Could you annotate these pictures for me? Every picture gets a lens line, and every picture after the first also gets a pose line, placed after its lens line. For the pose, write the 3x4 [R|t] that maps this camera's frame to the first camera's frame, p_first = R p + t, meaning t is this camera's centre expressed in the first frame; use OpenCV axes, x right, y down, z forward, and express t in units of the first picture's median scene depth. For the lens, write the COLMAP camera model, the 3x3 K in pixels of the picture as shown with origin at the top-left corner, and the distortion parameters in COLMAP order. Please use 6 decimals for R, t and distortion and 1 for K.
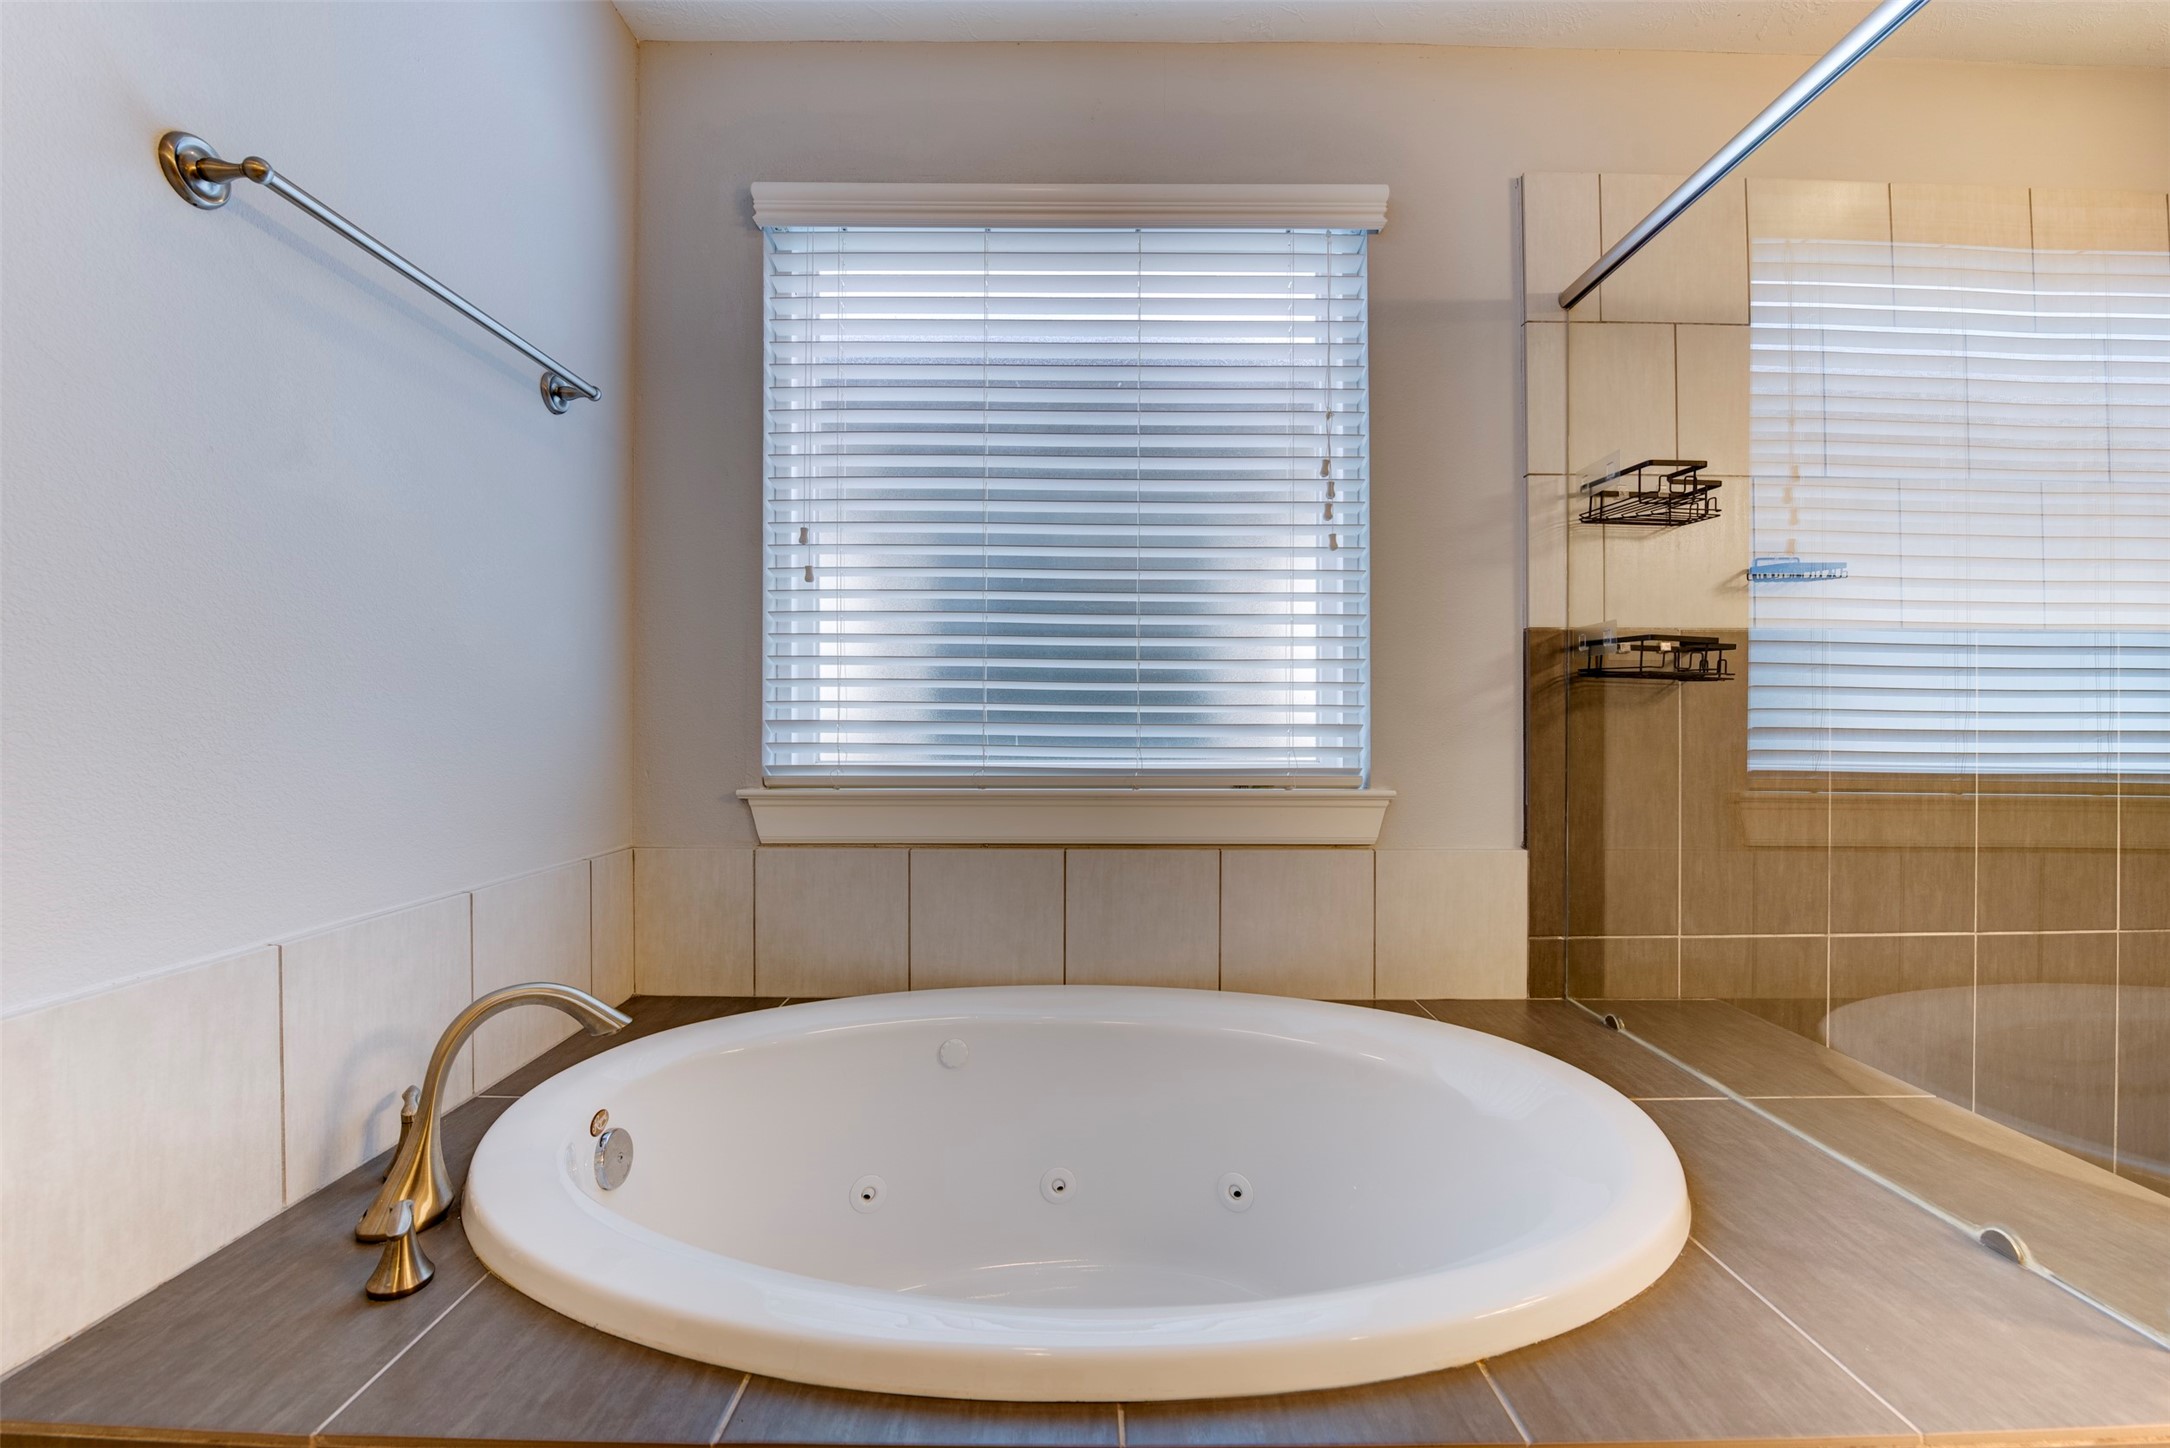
lens RADIAL K [[864.4, 0, 1085.0], [0, 864.4, 724.0], [0, 0, 1]] dist [-0.019719, -0.000255]
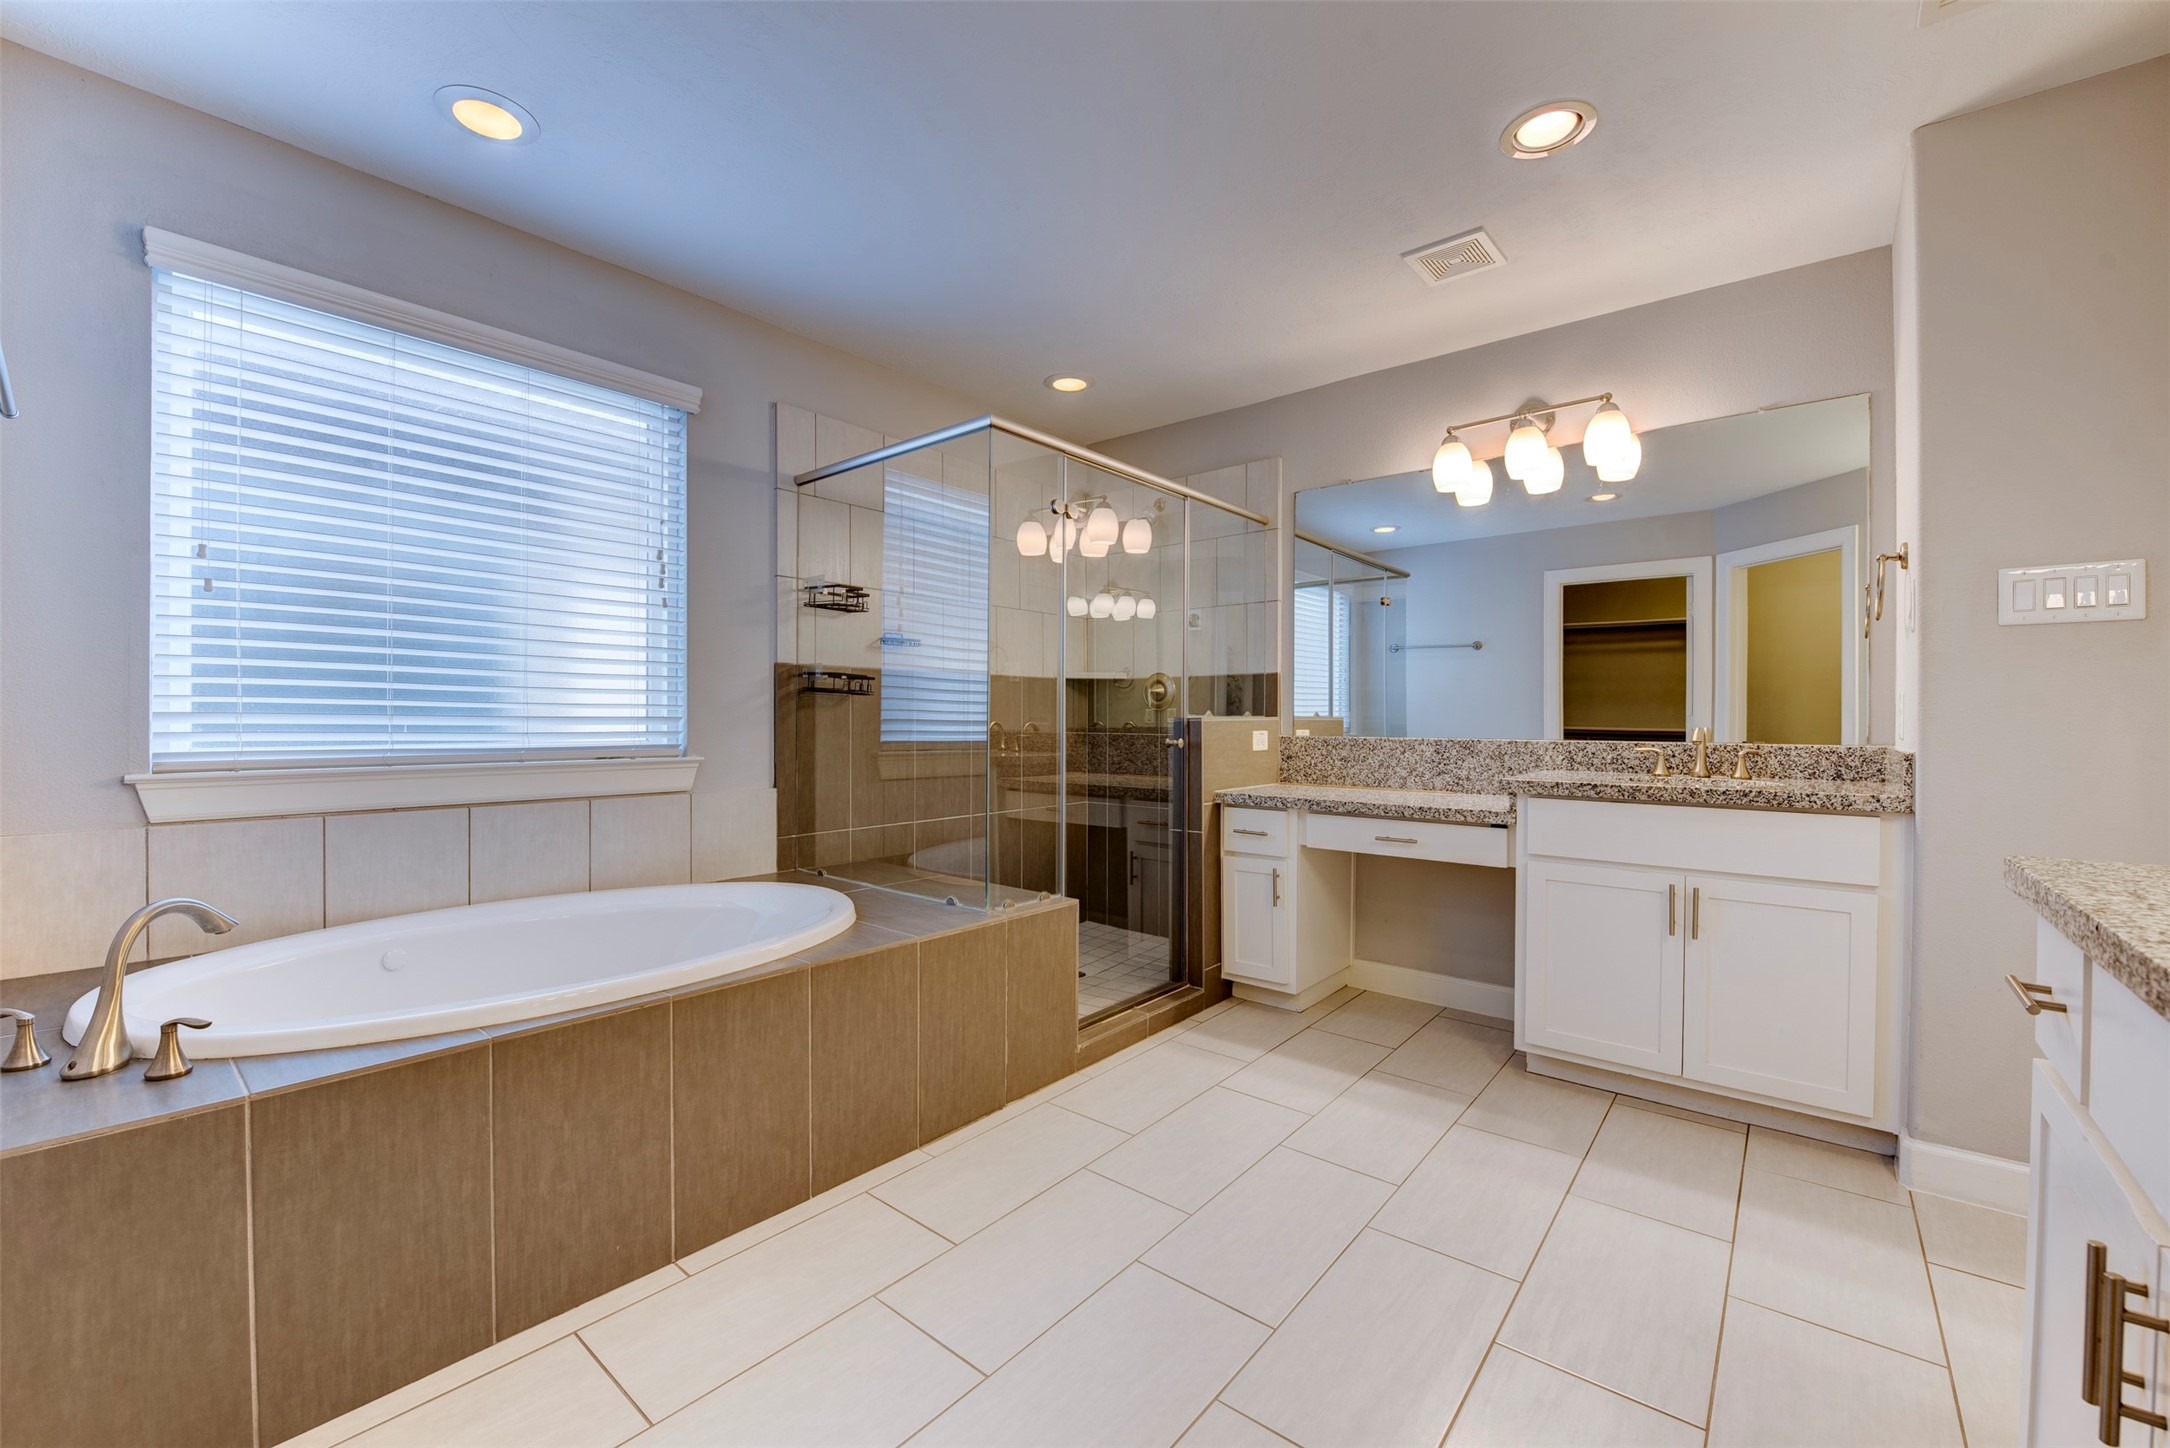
lens RADIAL K [[866.7, 0, 1085.0], [0, 866.7, 724.0], [0, 0, 1]] dist [-0.016783, -0.000707]
pose [[0.641979, -0.004339, 0.766710, -0.441652], [-0.003605, 0.999956, 0.008677, -0.003254], [-0.766714, -0.008334, 0.641935, -0.628513]]
